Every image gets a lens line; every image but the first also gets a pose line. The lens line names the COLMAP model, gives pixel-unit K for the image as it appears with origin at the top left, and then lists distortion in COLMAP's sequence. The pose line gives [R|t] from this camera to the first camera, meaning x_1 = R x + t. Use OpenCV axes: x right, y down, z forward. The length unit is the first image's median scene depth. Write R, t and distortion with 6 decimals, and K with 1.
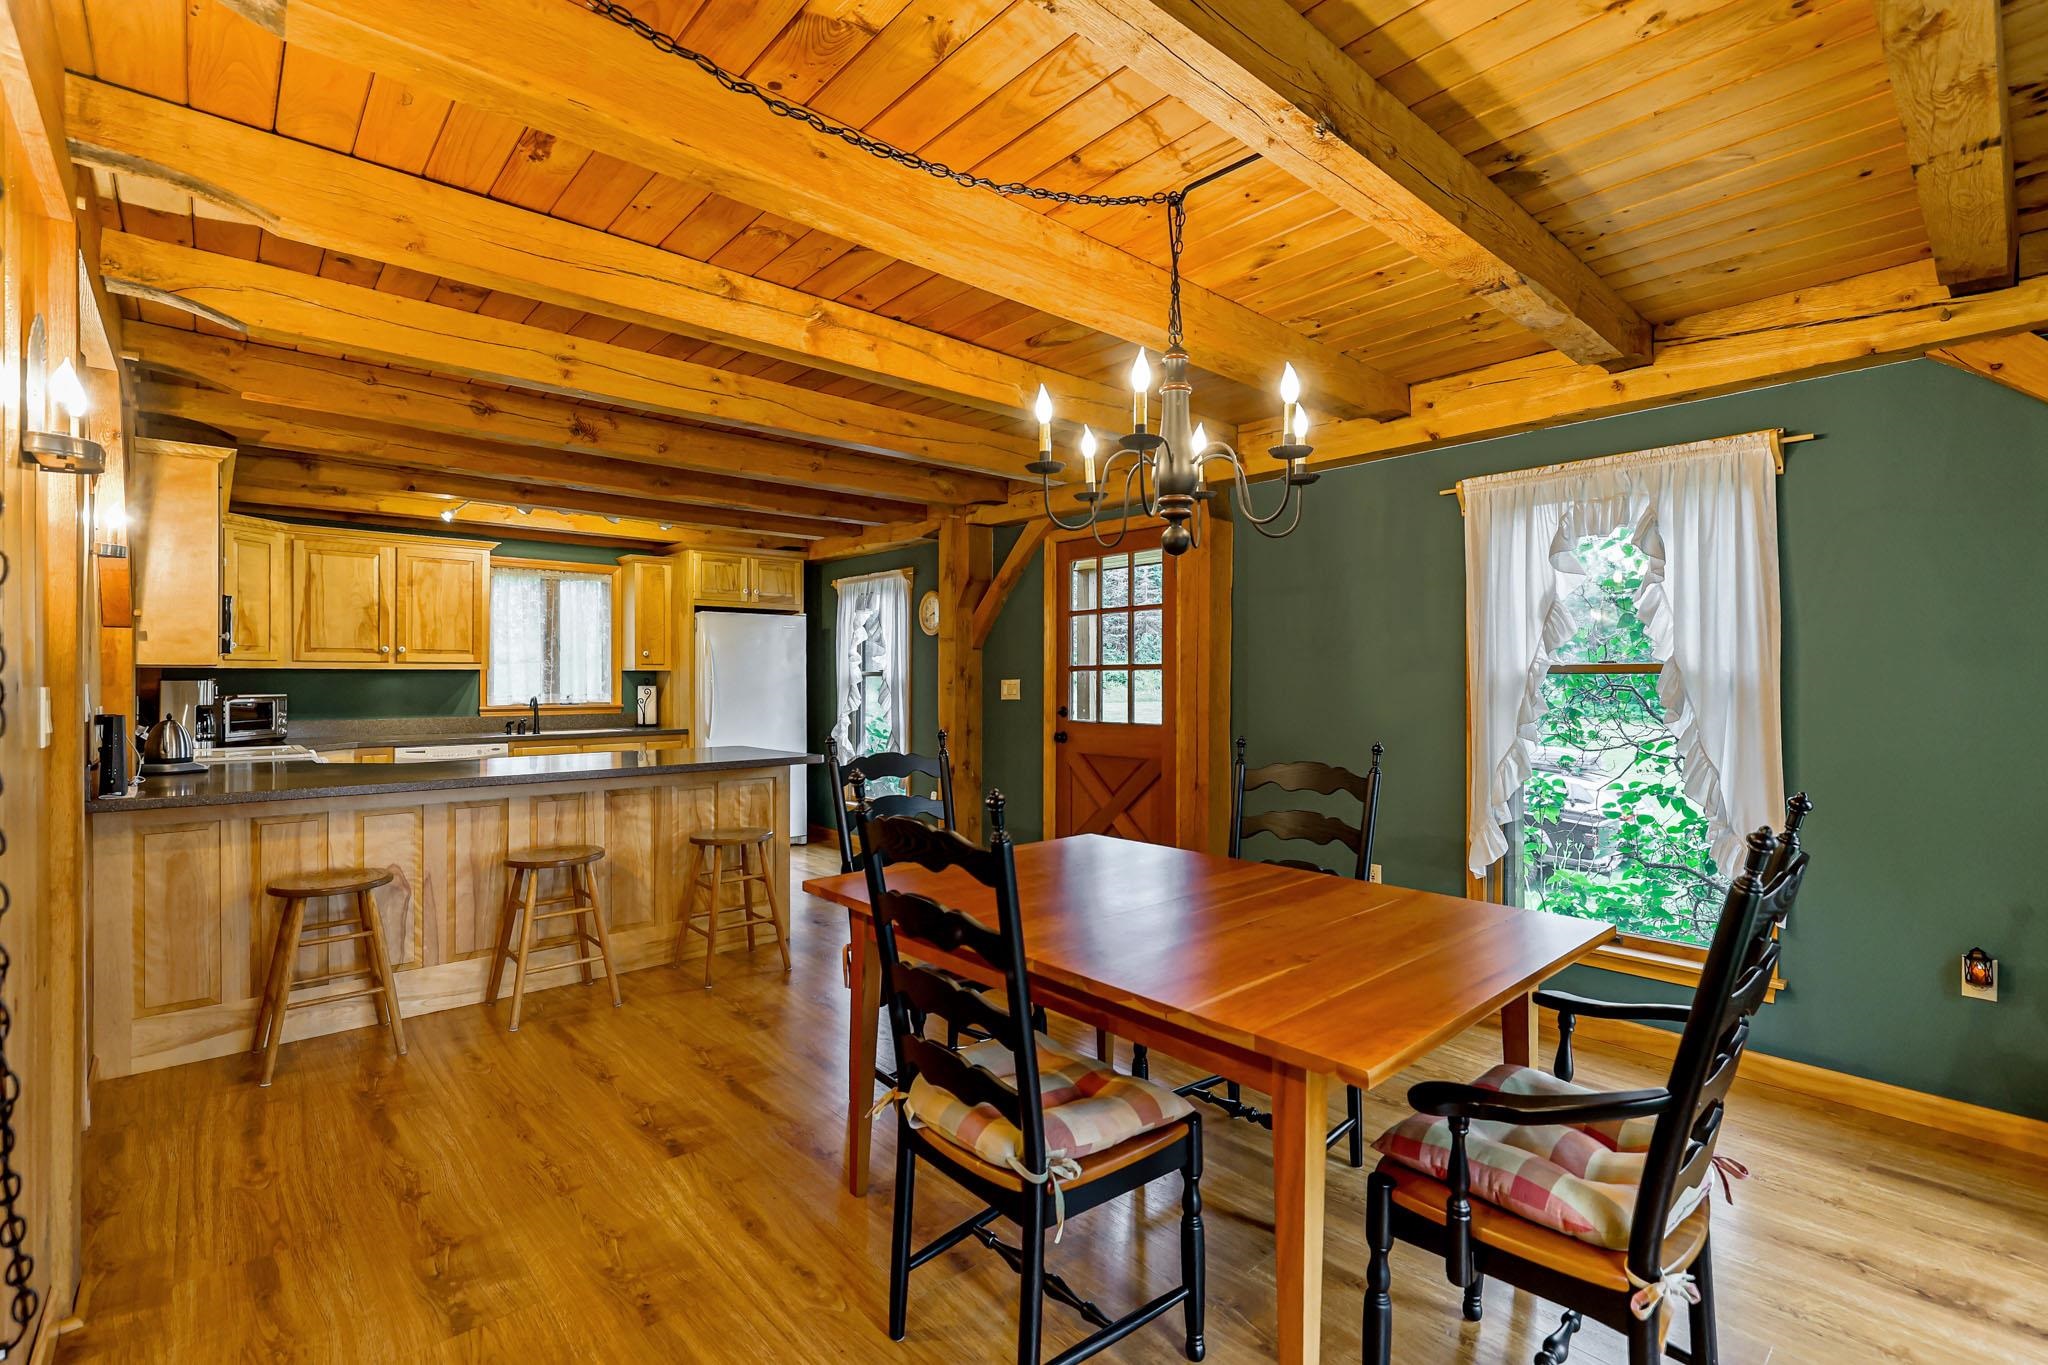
lens RADIAL K [[940.3, 0, 1020.7], [0, 940.3, 635.0], [0, 0, 1]] dist [0.000645, 0.000097]
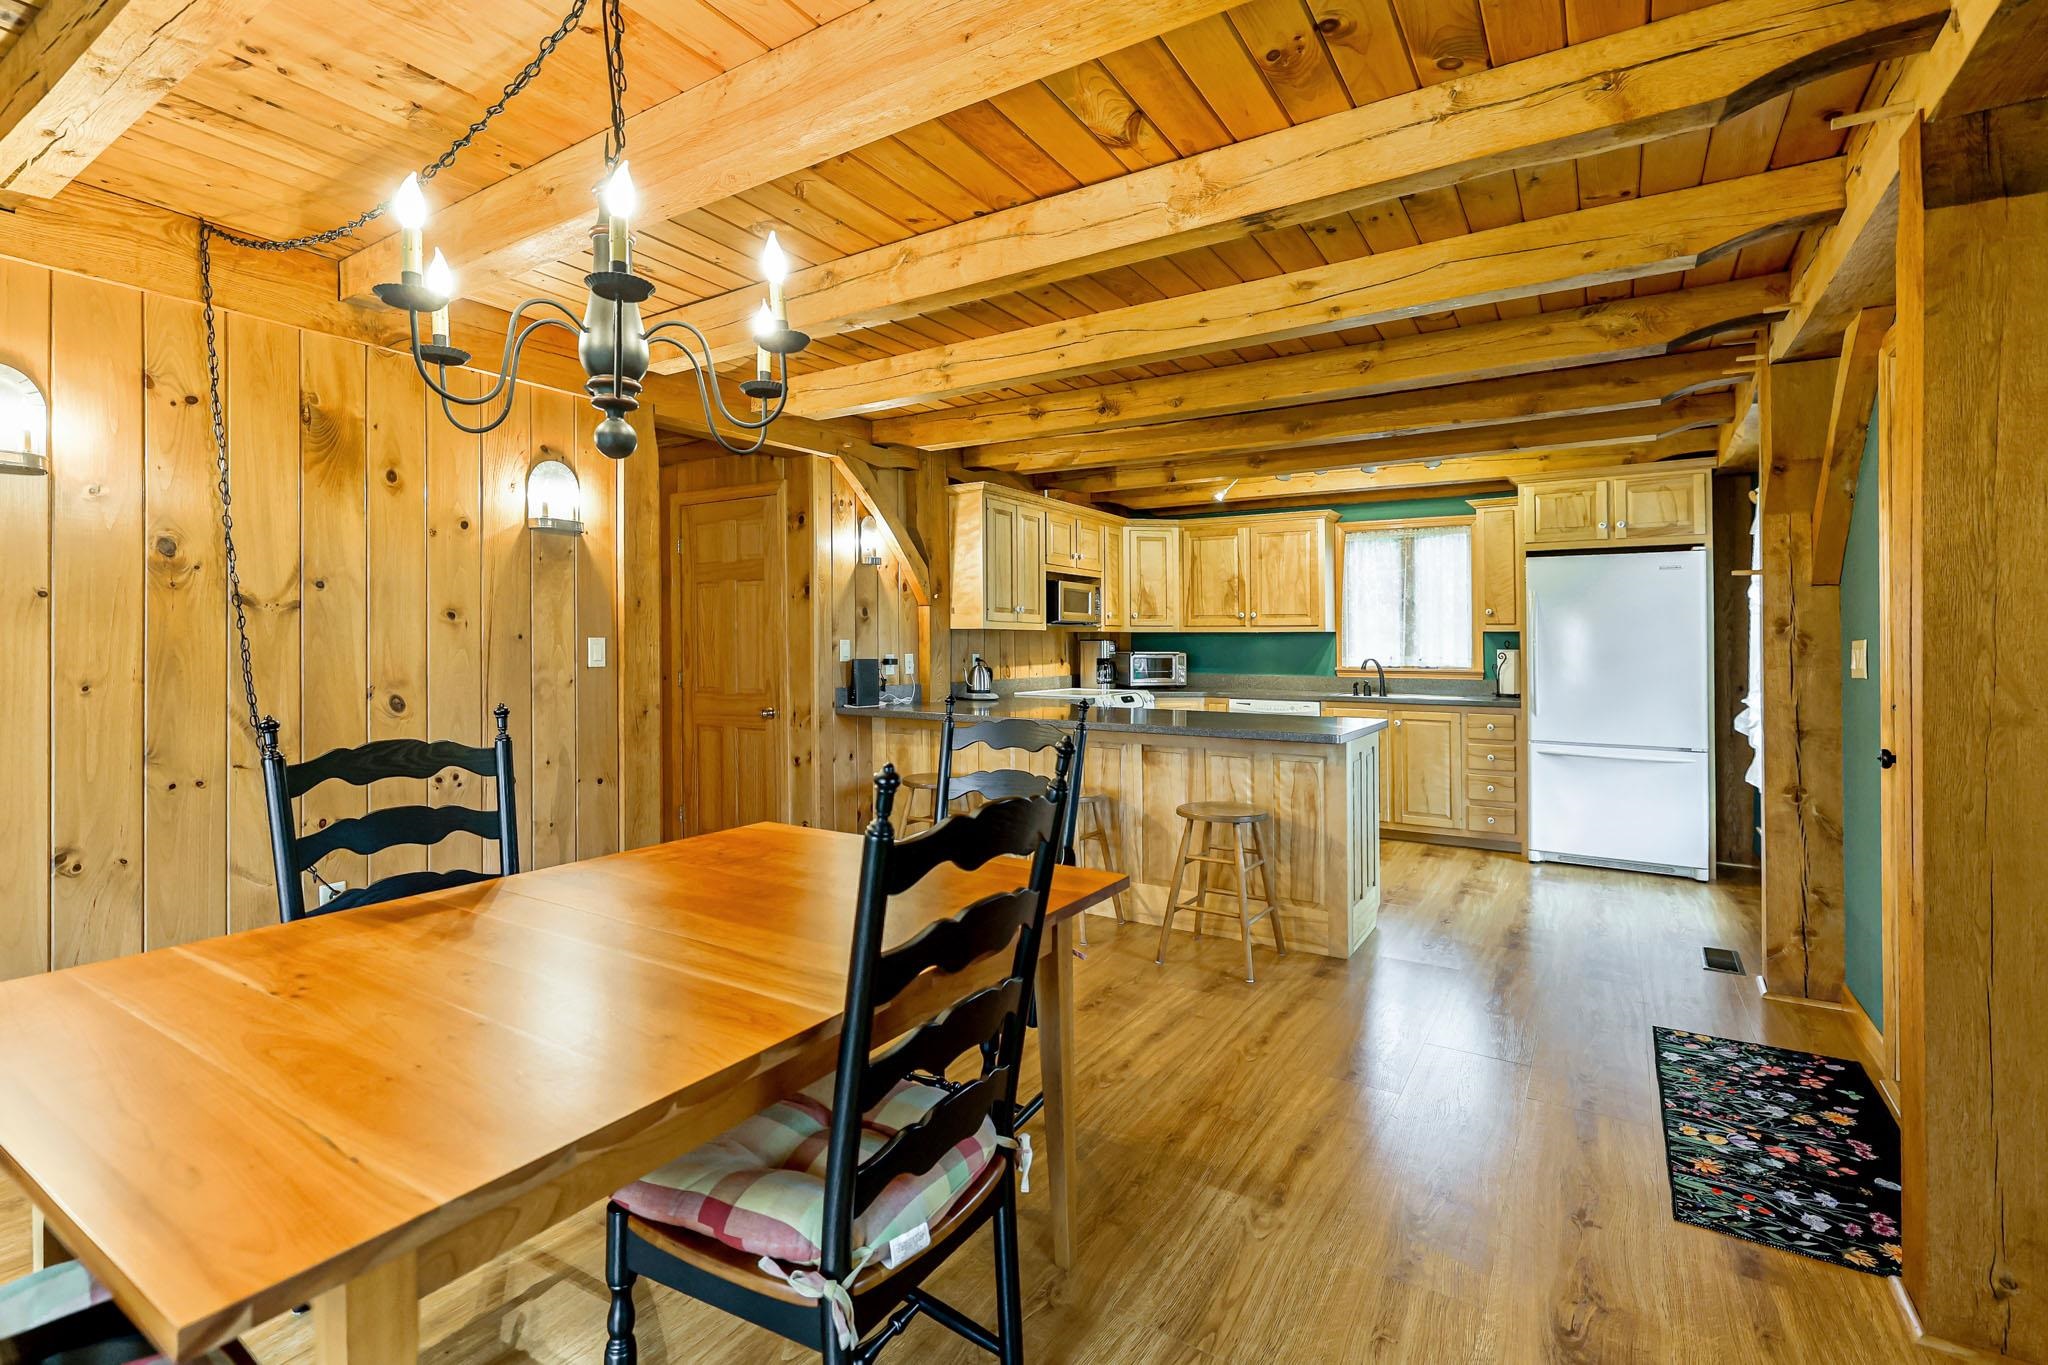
lens RADIAL K [[940.3, 0, 1020.7], [0, 940.3, 635.0], [0, 0, 1]] dist [0.000645, 0.000097]
pose [[0.262979, -0.007491, -0.964773, 0.367844], [0.039876, 0.999200, 0.003111, 0.024326], [0.963977, -0.039289, 0.263067, 0.411644]]
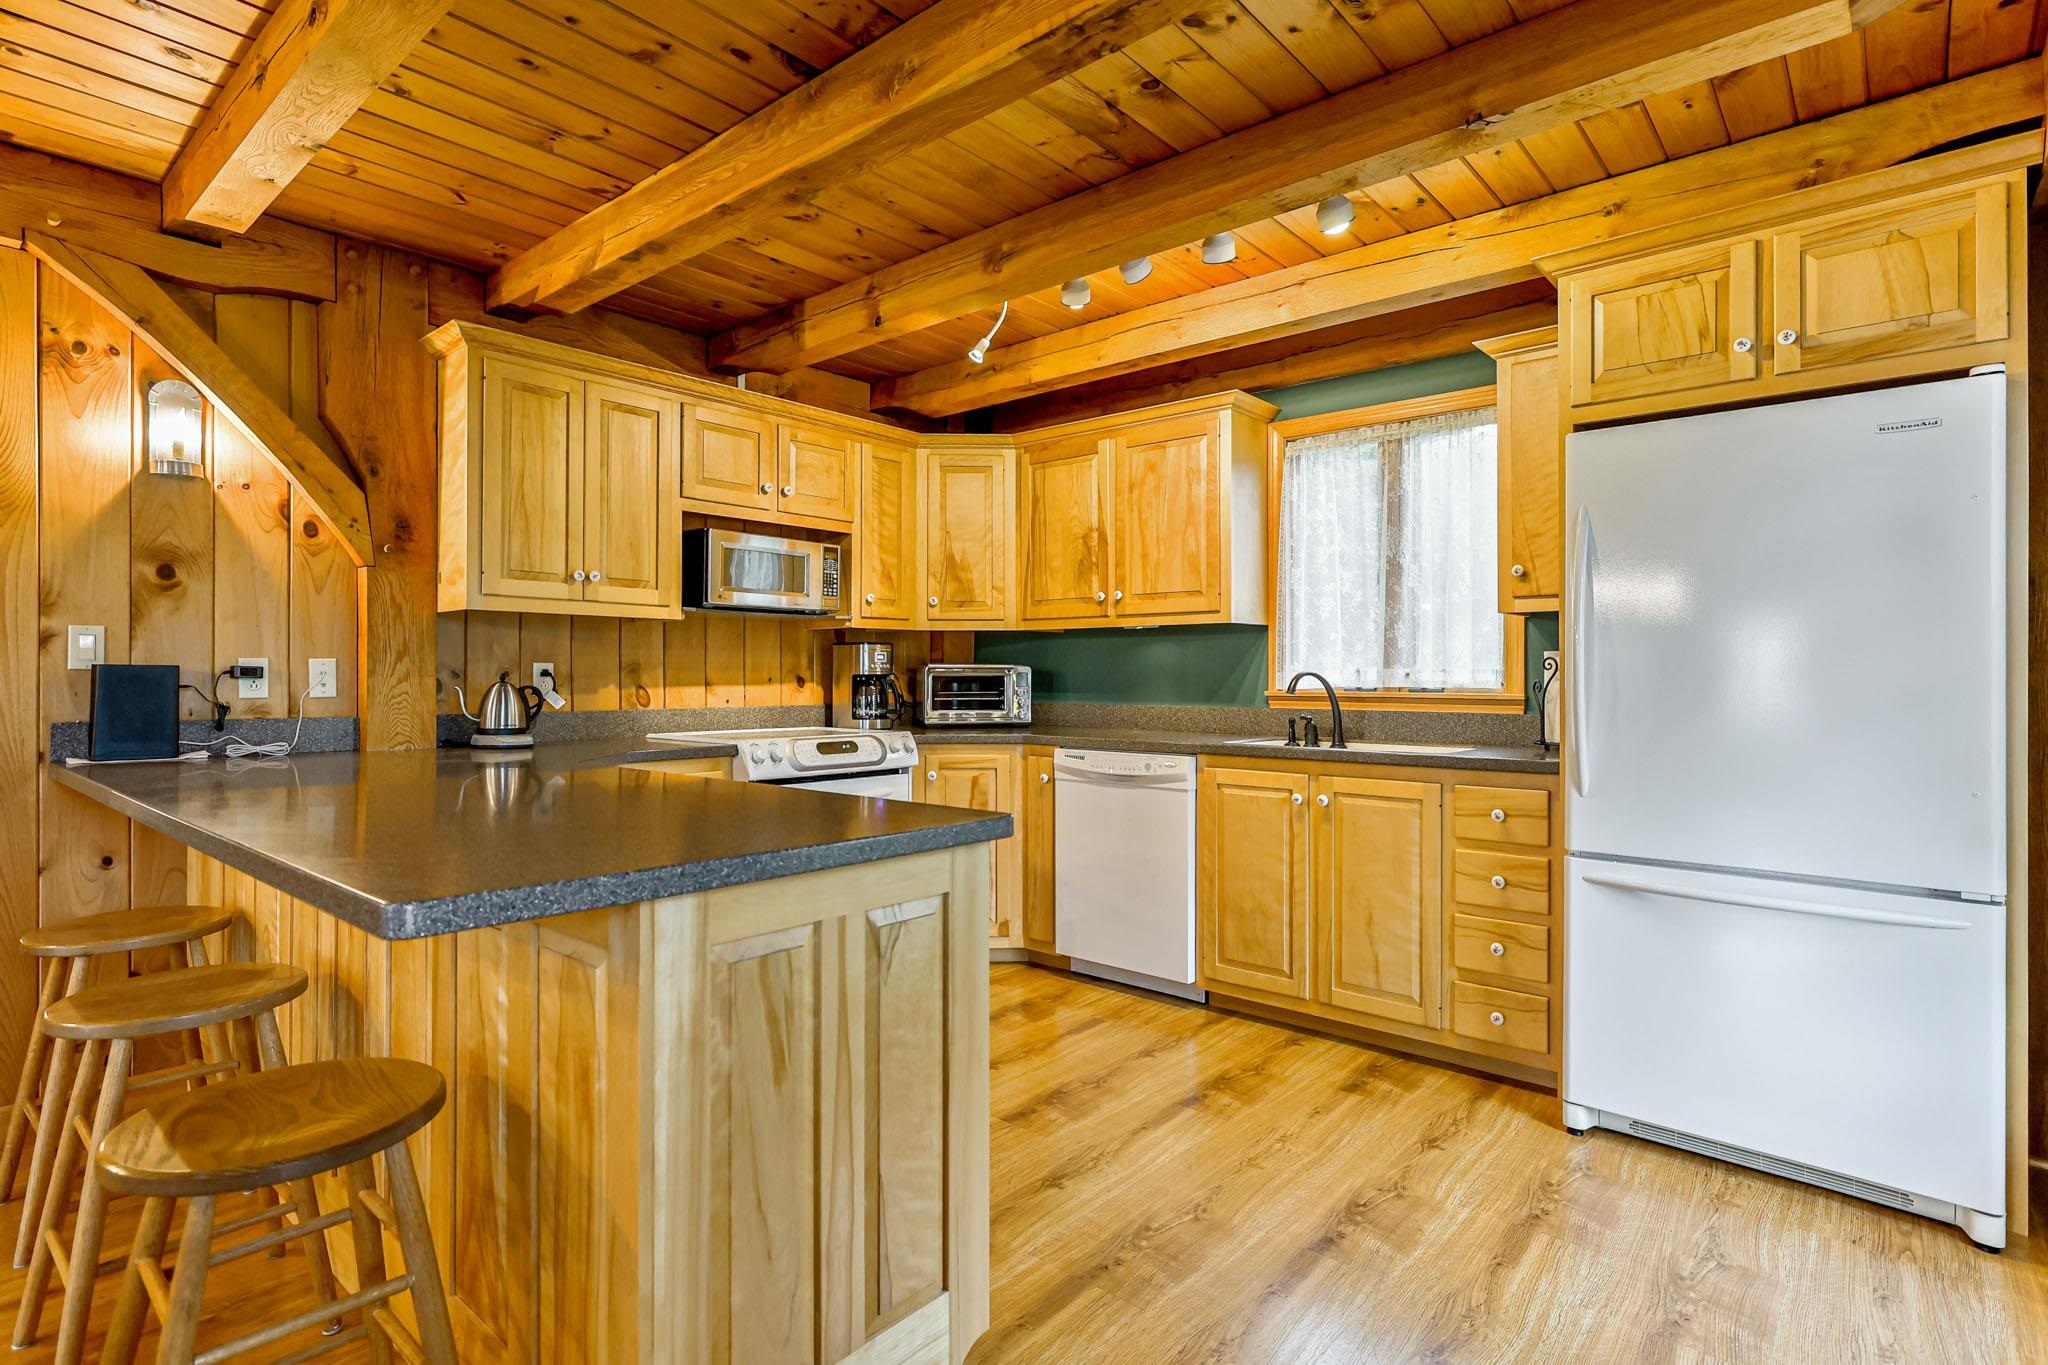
lens RADIAL K [[1014.5, 0, 1096.9], [0, 1014.5, 682.4], [0, 0, 1]] dist [-0.004890, -0.000801]
pose [[0.146993, 0.004602, -0.989127, 0.015299], [0.041197, 0.999093, 0.010770, 0.064385], [0.988279, -0.042332, 0.146670, 0.862182]]
